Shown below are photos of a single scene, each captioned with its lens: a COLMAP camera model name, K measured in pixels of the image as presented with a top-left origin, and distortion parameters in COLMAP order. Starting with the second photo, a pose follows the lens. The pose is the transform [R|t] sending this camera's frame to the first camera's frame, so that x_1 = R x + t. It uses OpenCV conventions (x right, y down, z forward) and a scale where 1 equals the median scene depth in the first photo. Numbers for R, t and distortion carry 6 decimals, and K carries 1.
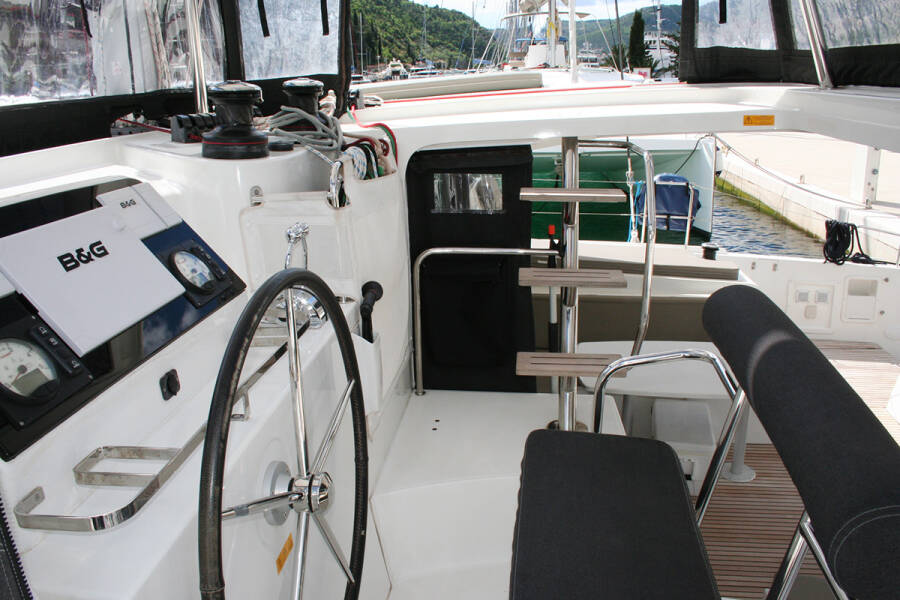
lens RADIAL K [[737.1, 0, 438.6], [0, 737.1, 303.7], [0, 0, 1]] dist [-0.153955, 0.115341]
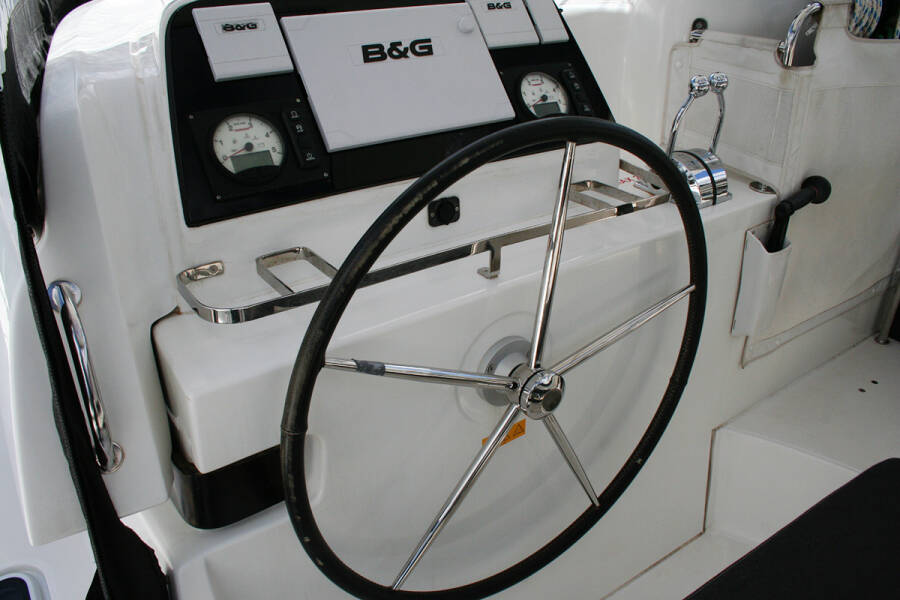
lens RADIAL K [[737.1, 0, 438.6], [0, 737.1, 303.7], [0, 0, 1]] dist [-0.153955, 0.115341]
pose [[0.670941, 0.392691, -0.628992, 0.252222], [-0.244905, 0.918011, 0.311893, -0.068682], [0.699900, -0.055218, 0.712104, 0.332280]]
